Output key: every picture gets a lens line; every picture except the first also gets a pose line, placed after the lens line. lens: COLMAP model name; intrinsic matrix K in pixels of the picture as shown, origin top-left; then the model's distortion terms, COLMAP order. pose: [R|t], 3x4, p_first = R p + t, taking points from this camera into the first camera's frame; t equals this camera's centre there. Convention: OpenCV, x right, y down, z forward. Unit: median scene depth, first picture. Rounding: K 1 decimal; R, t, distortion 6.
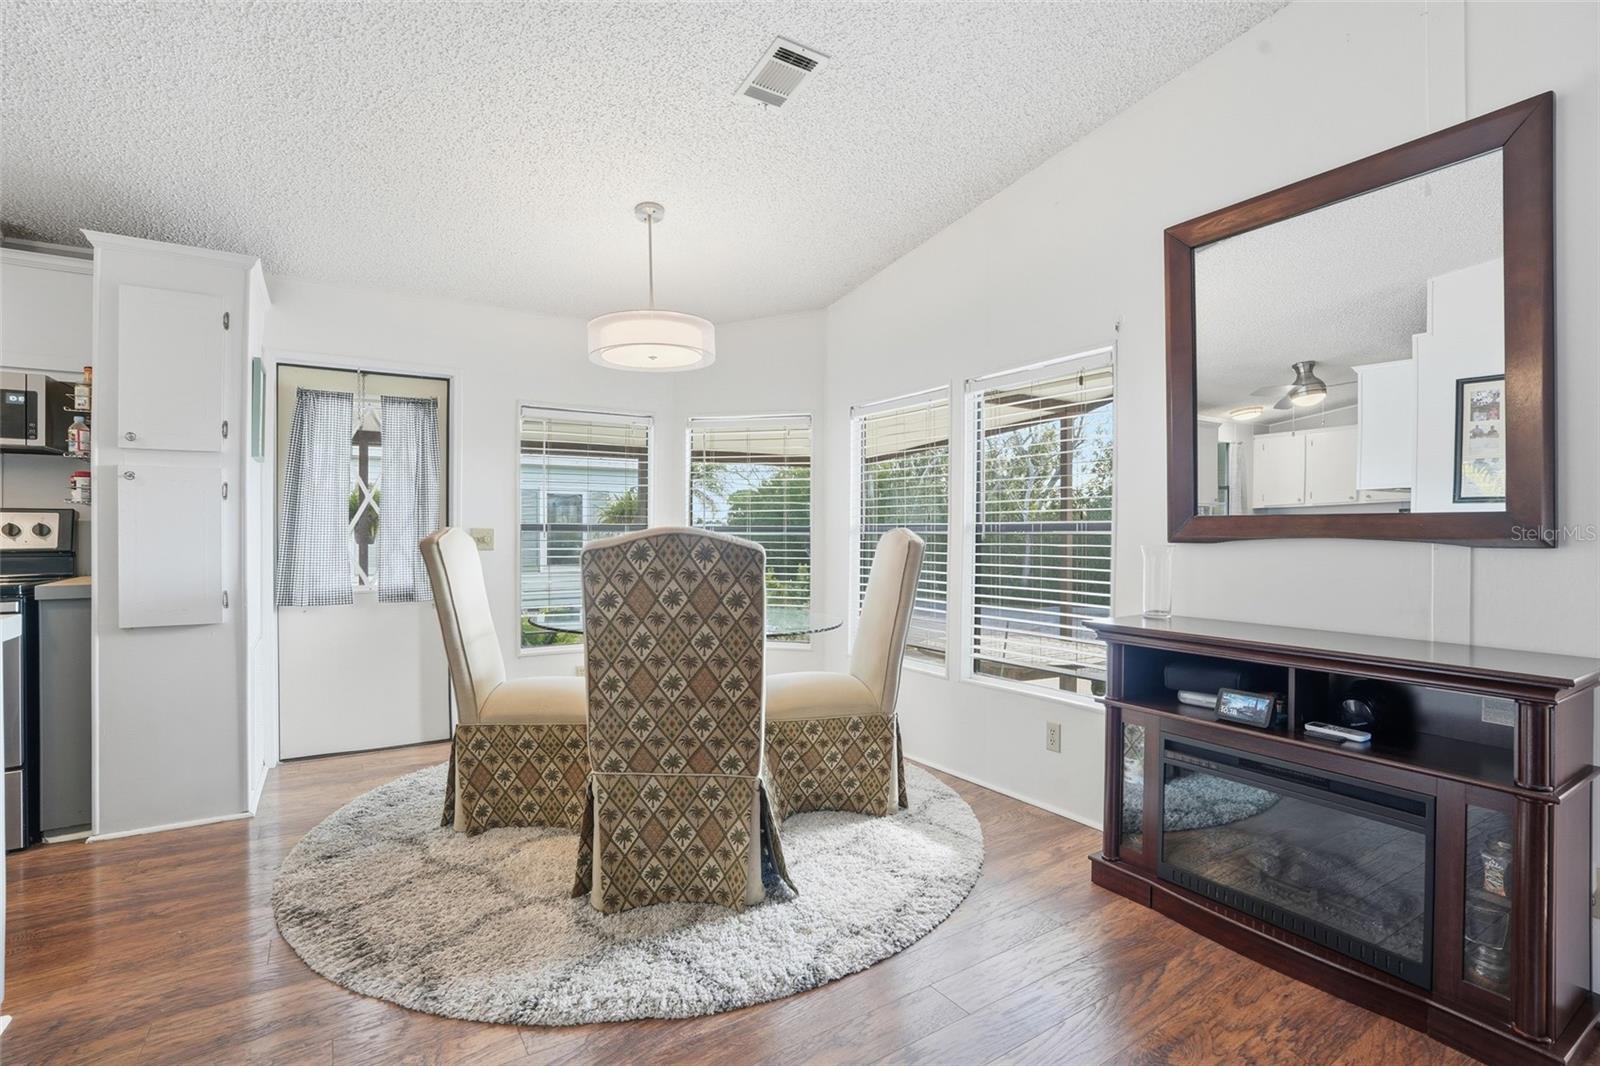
lens RADIAL K [[746.9, 0, 801.9], [0, 746.9, 525.3], [0, 0, 1]] dist [-0.035752, 0.004502]
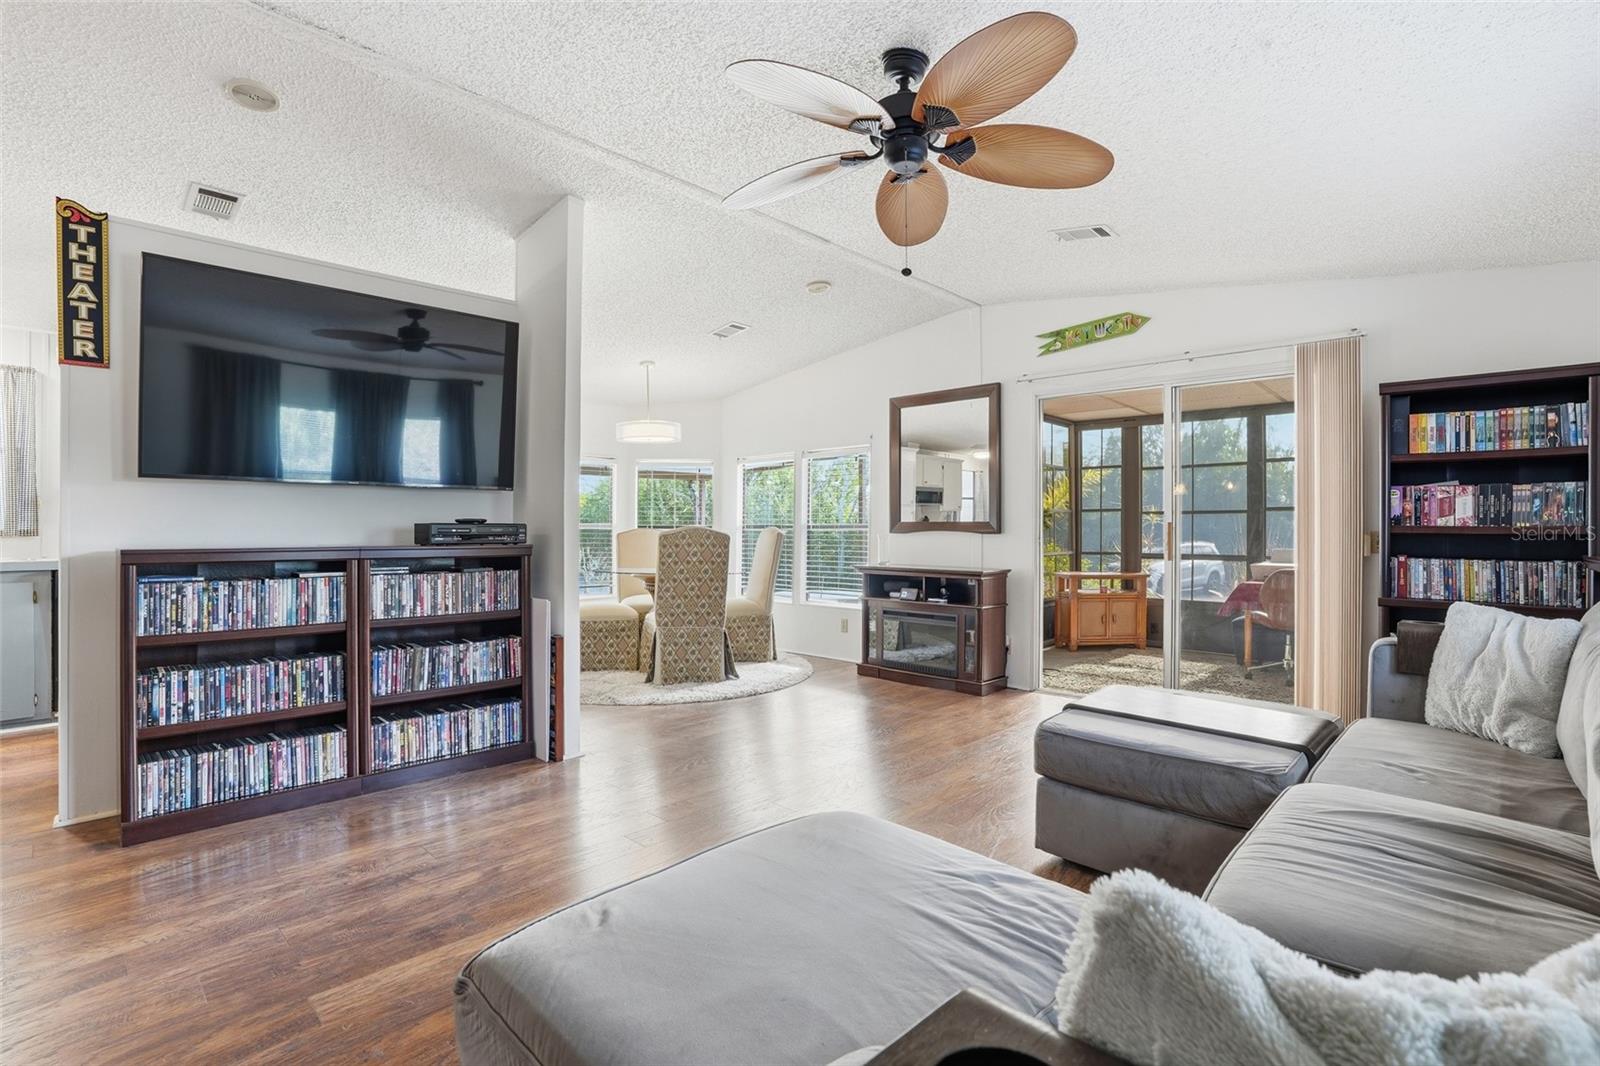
lens RADIAL K [[746.9, 0, 789.6], [0, 746.9, 528.0], [0, 0, 1]] dist [-0.035752, 0.004502]
pose [[0.975524, 0.003172, 0.219869, -0.388822], [-0.003520, 0.999993, 0.001190, 0.005684], [-0.219863, -0.001935, 0.975529, -1.438720]]
